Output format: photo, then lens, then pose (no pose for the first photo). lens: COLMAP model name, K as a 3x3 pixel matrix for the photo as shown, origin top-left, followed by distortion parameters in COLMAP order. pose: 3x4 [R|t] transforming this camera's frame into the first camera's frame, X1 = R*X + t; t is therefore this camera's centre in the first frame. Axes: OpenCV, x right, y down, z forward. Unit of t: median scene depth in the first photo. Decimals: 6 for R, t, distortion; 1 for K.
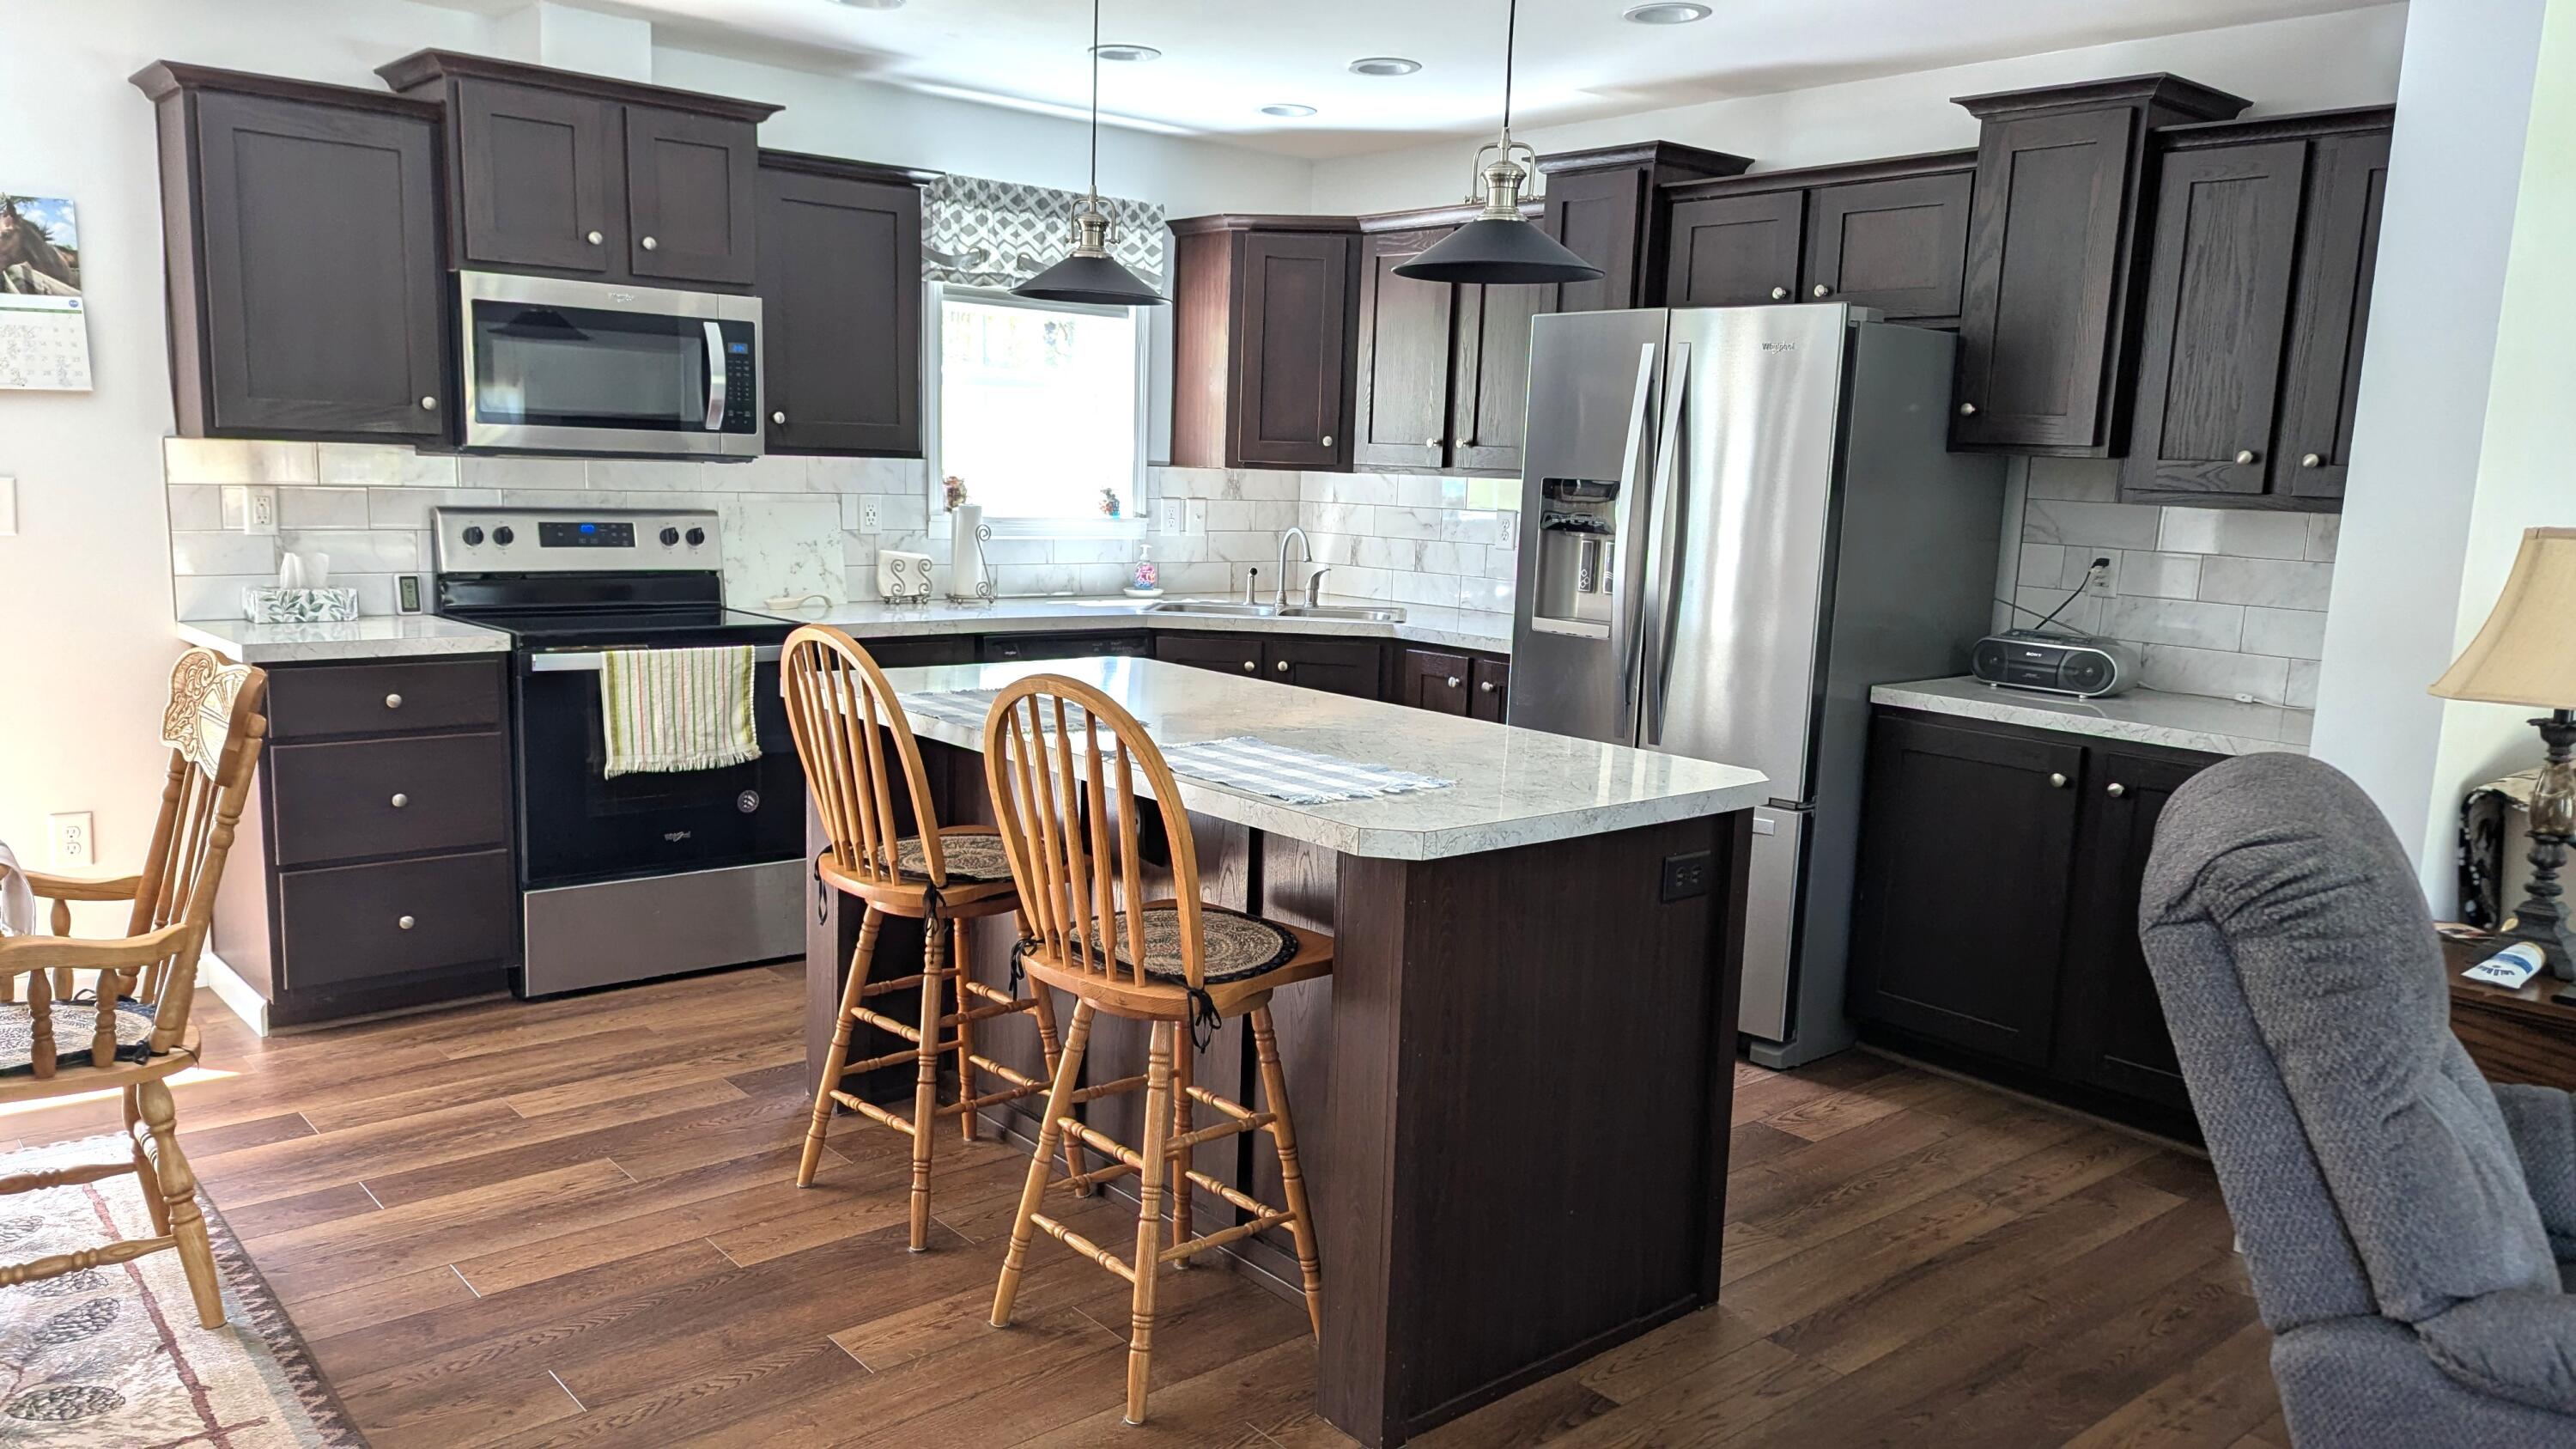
lens RADIAL K [[1849.3, 0, 1272.2], [0, 1849.3, 731.5], [0, 0, 1]] dist [0.056768, -0.041023]
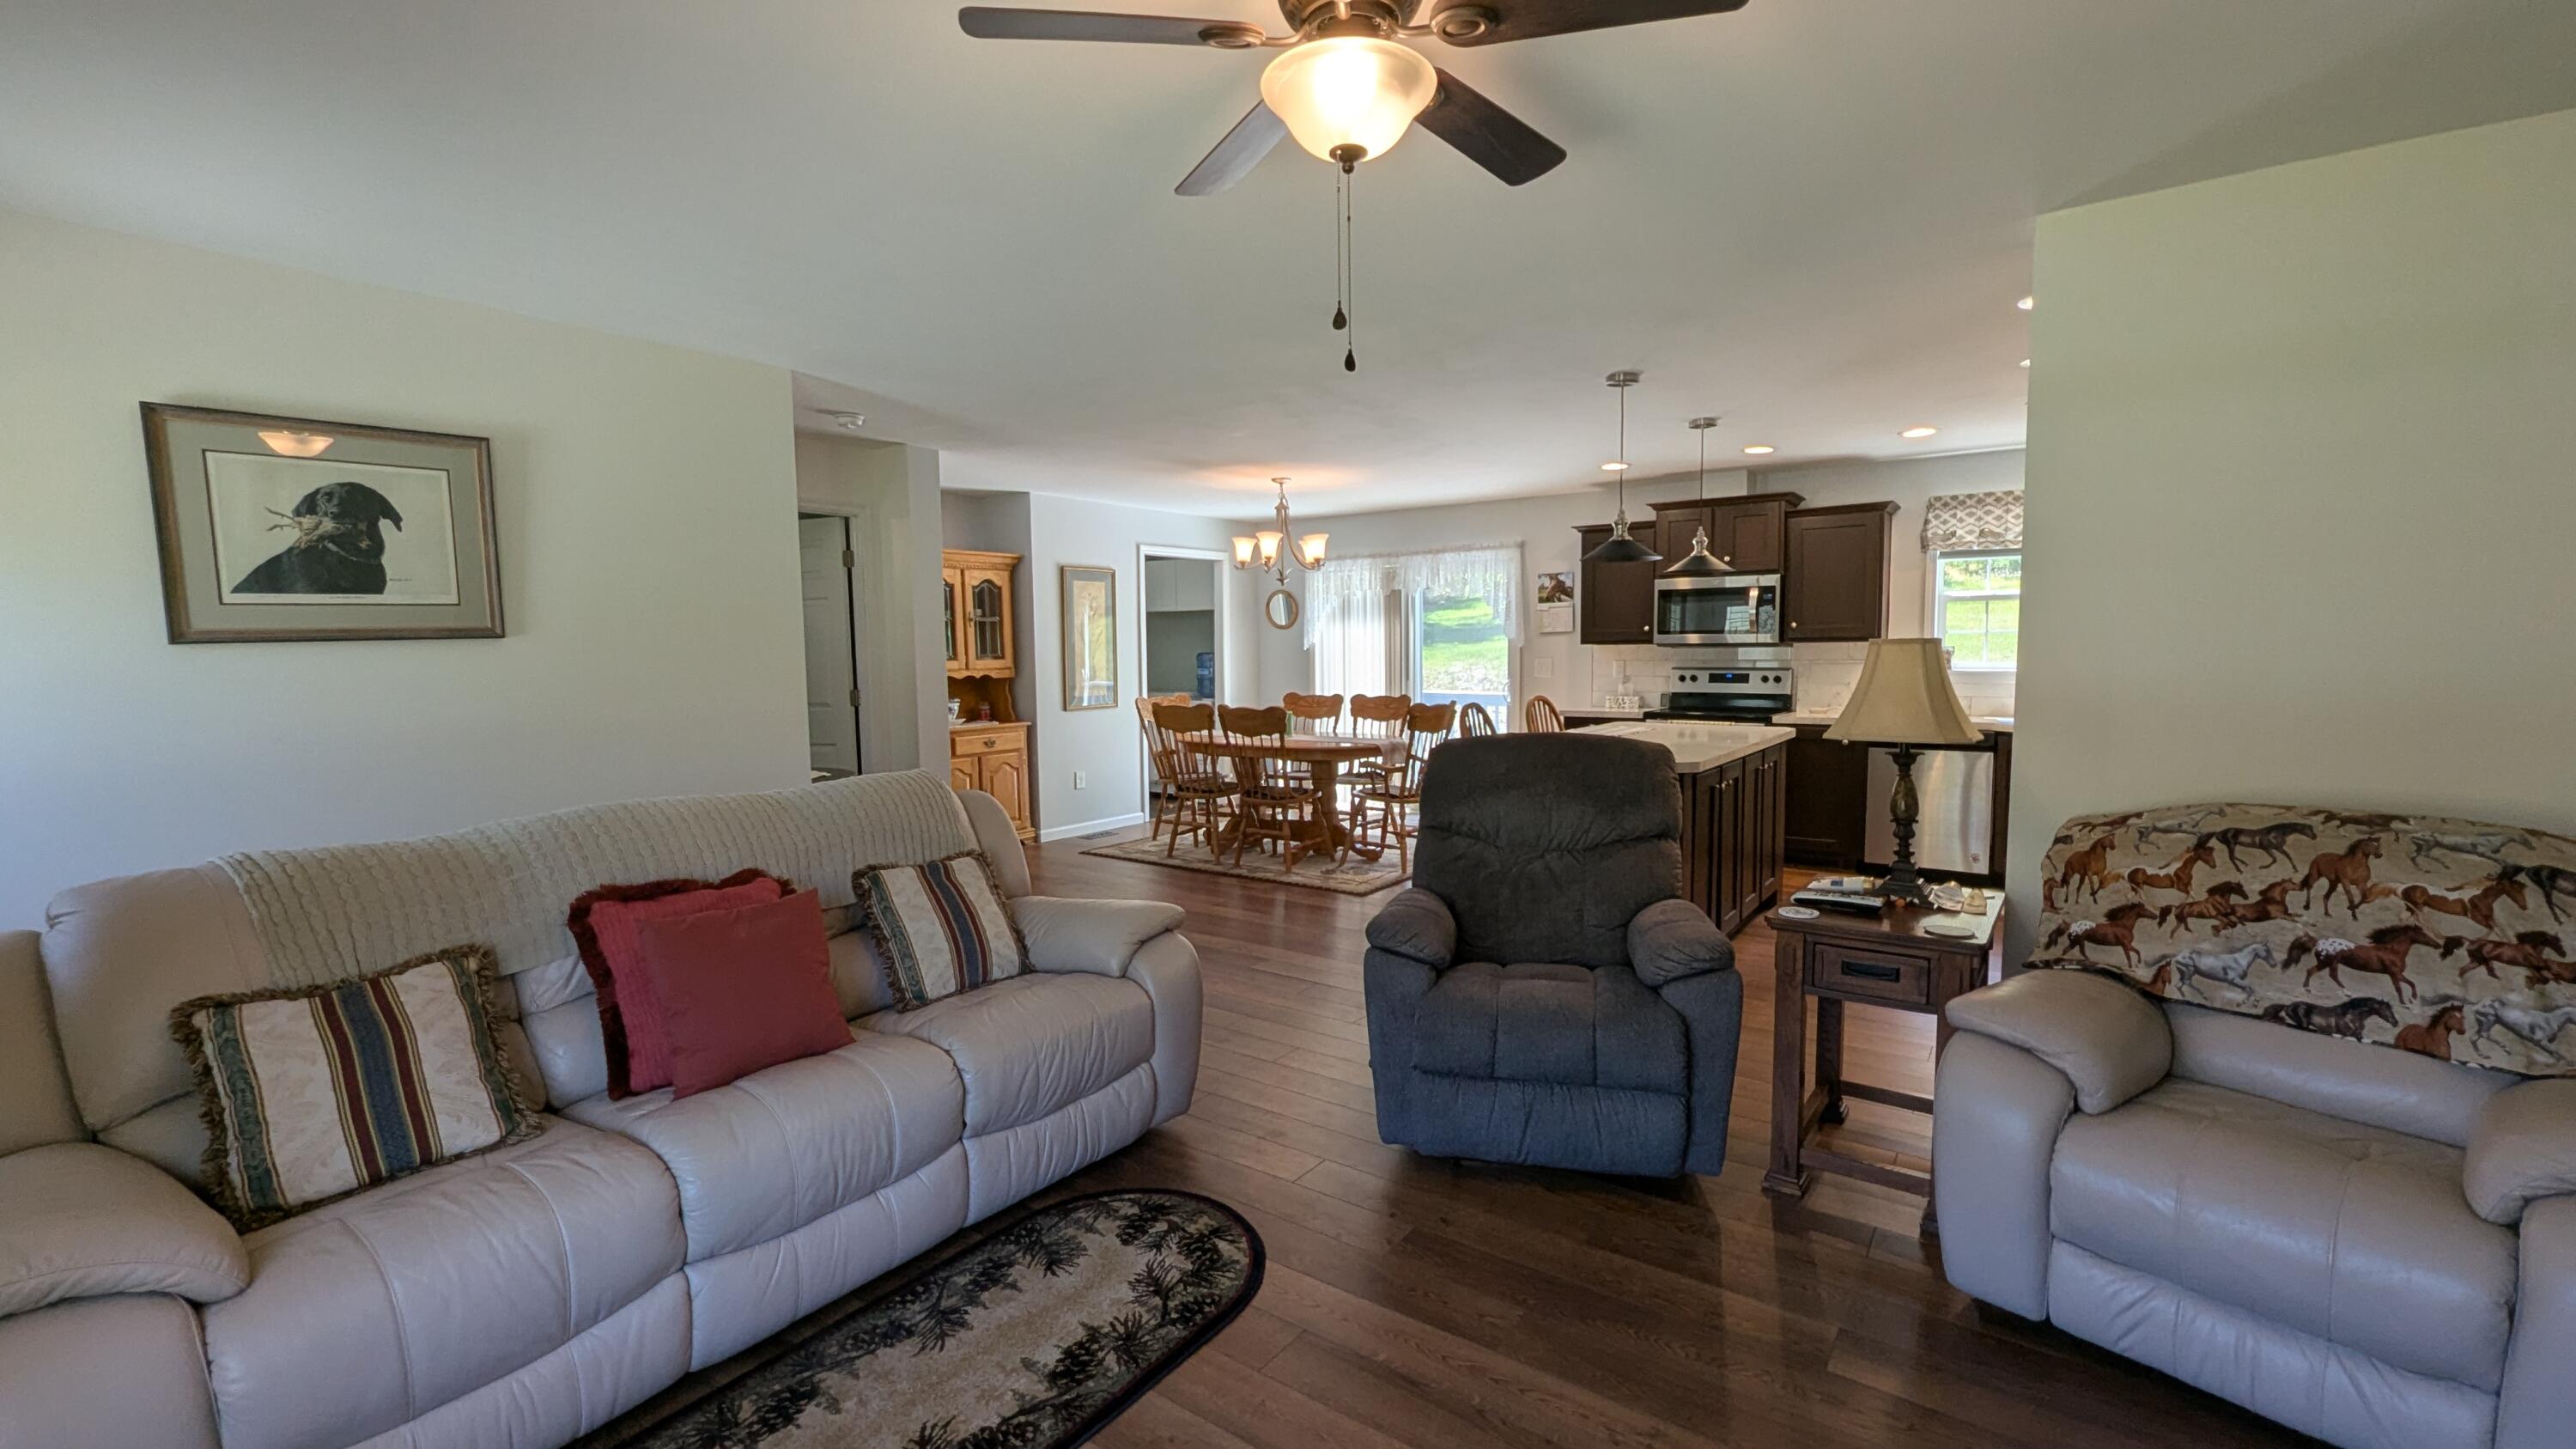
lens RADIAL K [[1066.0, 0, 1282.4], [0, 1066.0, 722.4], [0, 0, 1]] dist [0.000260, -0.000914]
pose [[0.231443, 0.032823, -0.972295, 0.871848], [-0.128289, 0.991732, 0.002941, 0.022391], [0.964353, 0.124054, 0.233741, 0.127022]]
